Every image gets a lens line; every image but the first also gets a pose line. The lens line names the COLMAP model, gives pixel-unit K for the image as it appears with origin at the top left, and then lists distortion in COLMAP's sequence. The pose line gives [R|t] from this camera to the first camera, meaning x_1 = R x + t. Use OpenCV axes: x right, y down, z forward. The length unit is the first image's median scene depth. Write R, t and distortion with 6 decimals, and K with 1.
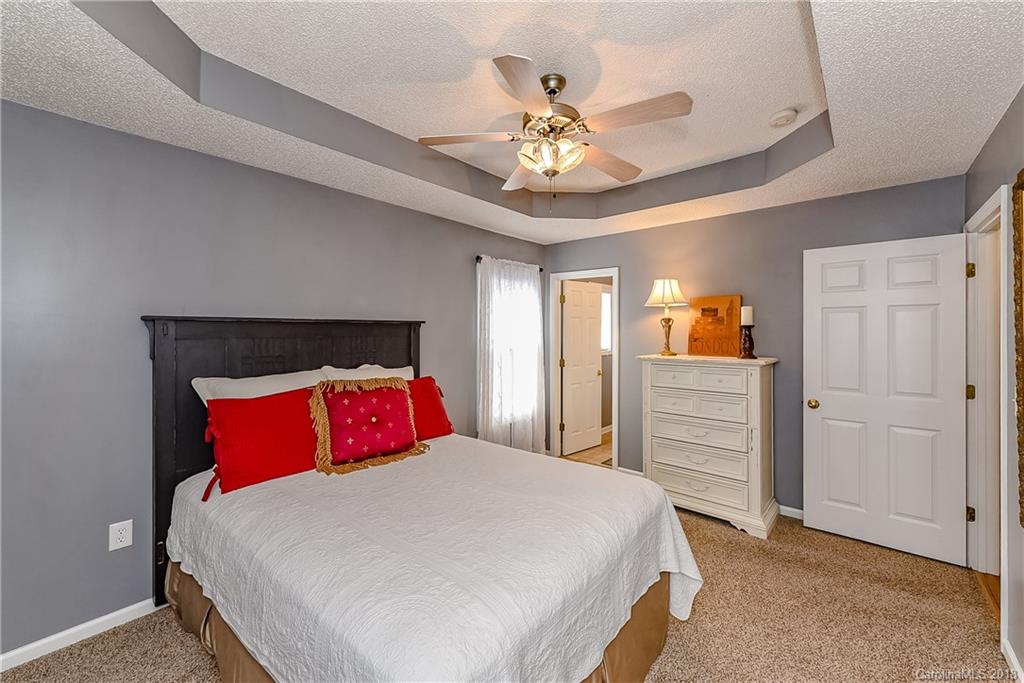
lens RADIAL K [[406.8, 0, 512.8], [0, 406.8, 328.5], [0, 0, 1]] dist [0.000086, -0.000033]
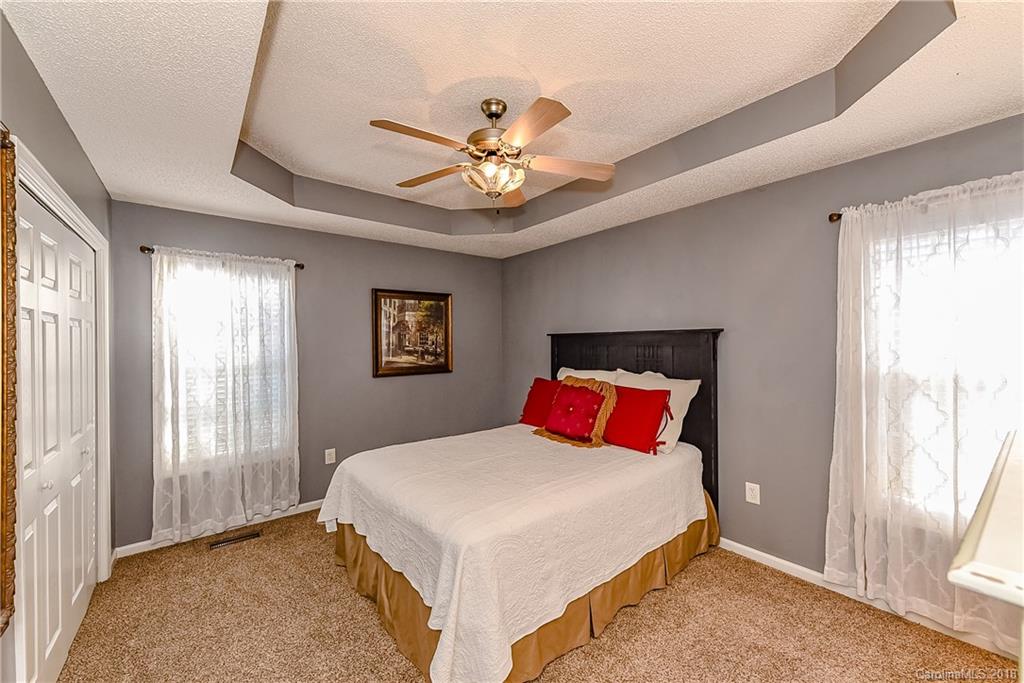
lens RADIAL K [[404.0, 0, 516.1], [0, 404.0, 343.7], [0, 0, 1]] dist [0.001140, -0.000101]
pose [[-0.186133, 0.004168, -0.982516, 0.768422], [0.008195, 0.999963, 0.002690, 0.008093], [0.982490, -0.007551, -0.186161, 0.852943]]
